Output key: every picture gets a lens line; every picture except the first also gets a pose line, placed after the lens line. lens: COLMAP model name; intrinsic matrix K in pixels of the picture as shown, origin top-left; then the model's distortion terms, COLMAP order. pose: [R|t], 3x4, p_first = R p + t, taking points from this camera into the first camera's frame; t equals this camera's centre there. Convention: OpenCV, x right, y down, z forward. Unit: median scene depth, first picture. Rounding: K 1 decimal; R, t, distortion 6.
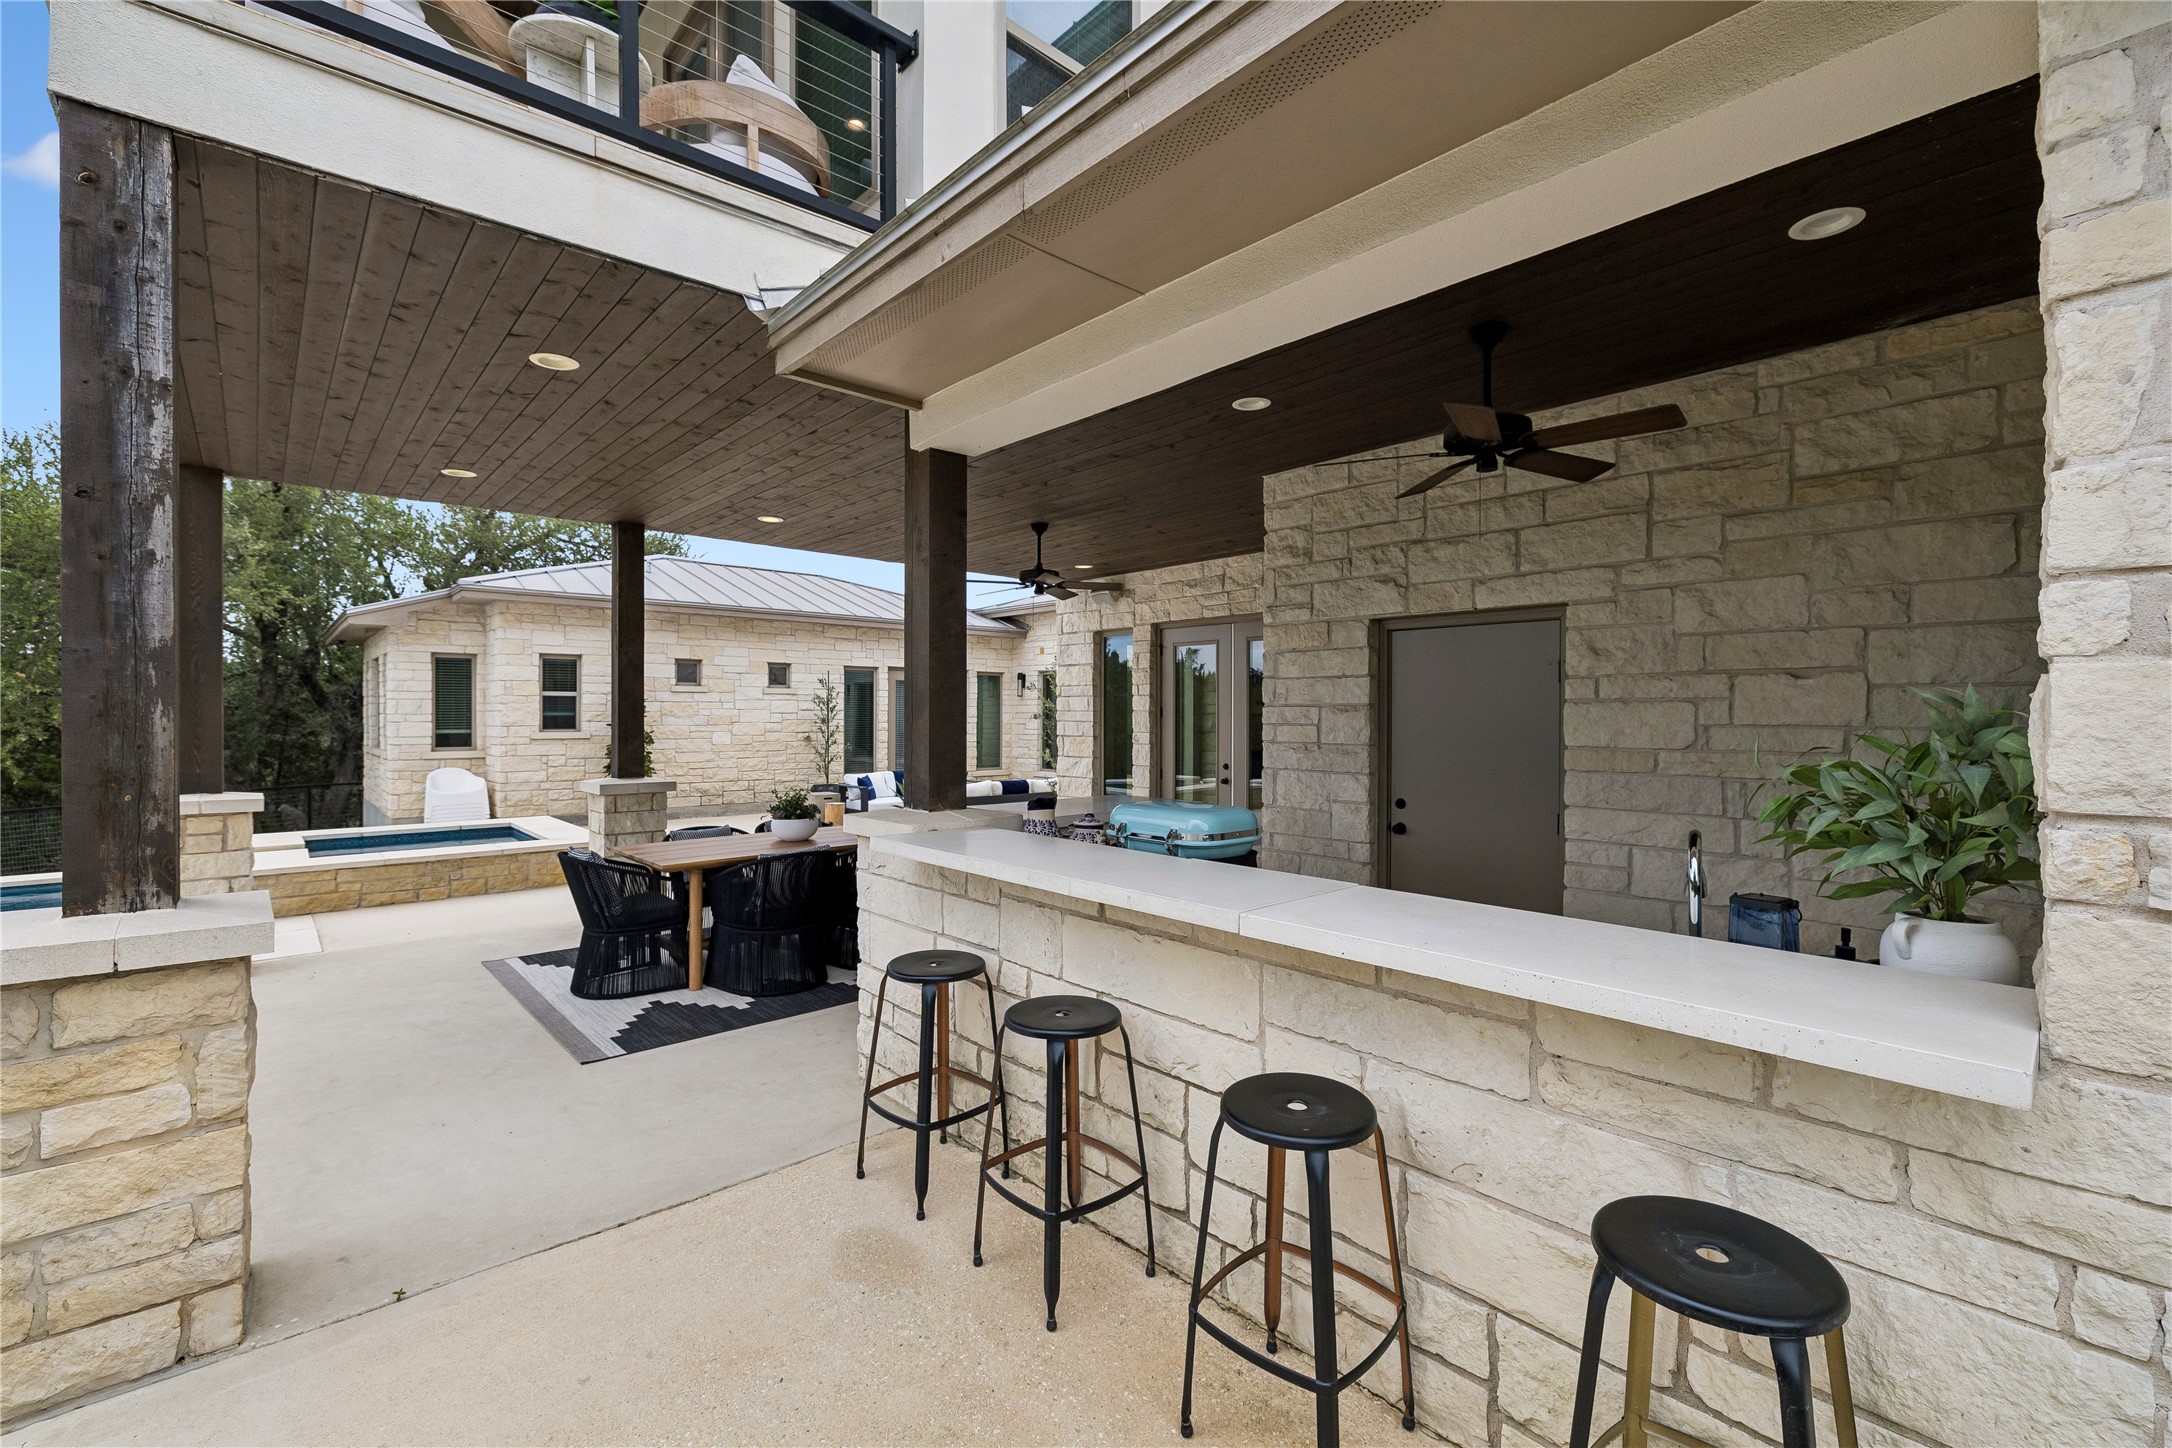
lens RADIAL K [[926.0, 0, 1084.5], [0, 926.0, 715.2], [0, 0, 1]] dist [0.002420, 0.000537]
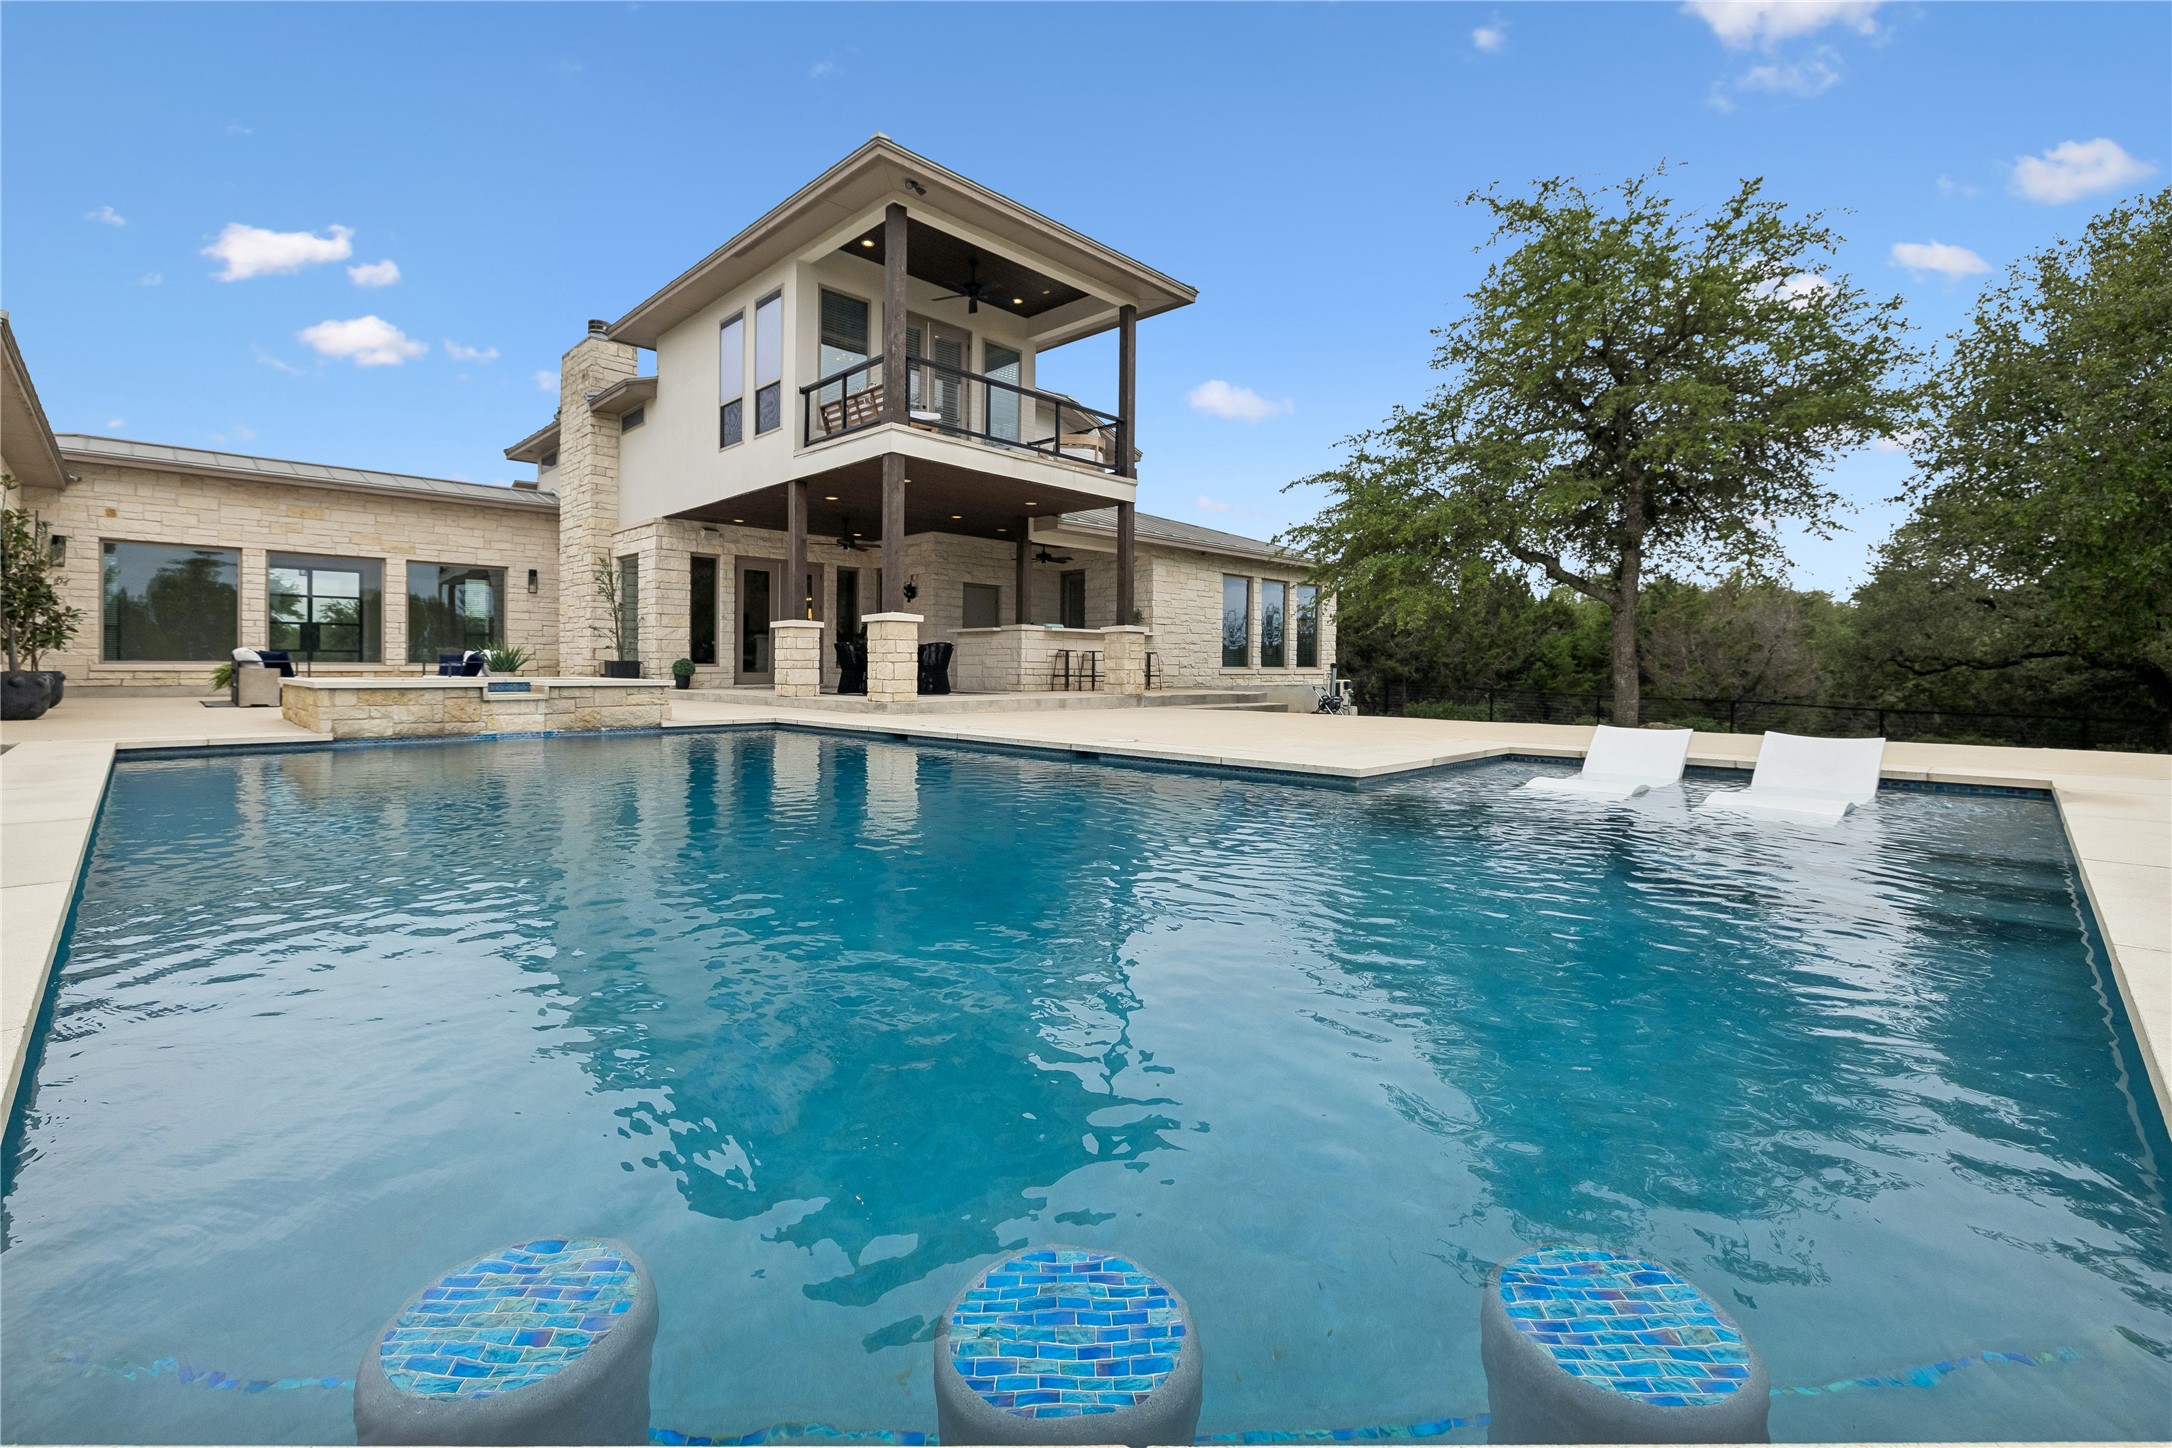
lens RADIAL K [[926.0, 0, 1045.6], [0, 926.0, 670.5], [0, 0, 1]] dist [0.002420, 0.000537]
pose [[-0.036541, -0.001781, 0.999331, -1.125449], [-0.004488, 0.999989, 0.001618, 0.078791], [-0.999322, -0.004426, -0.036548, 0.276085]]
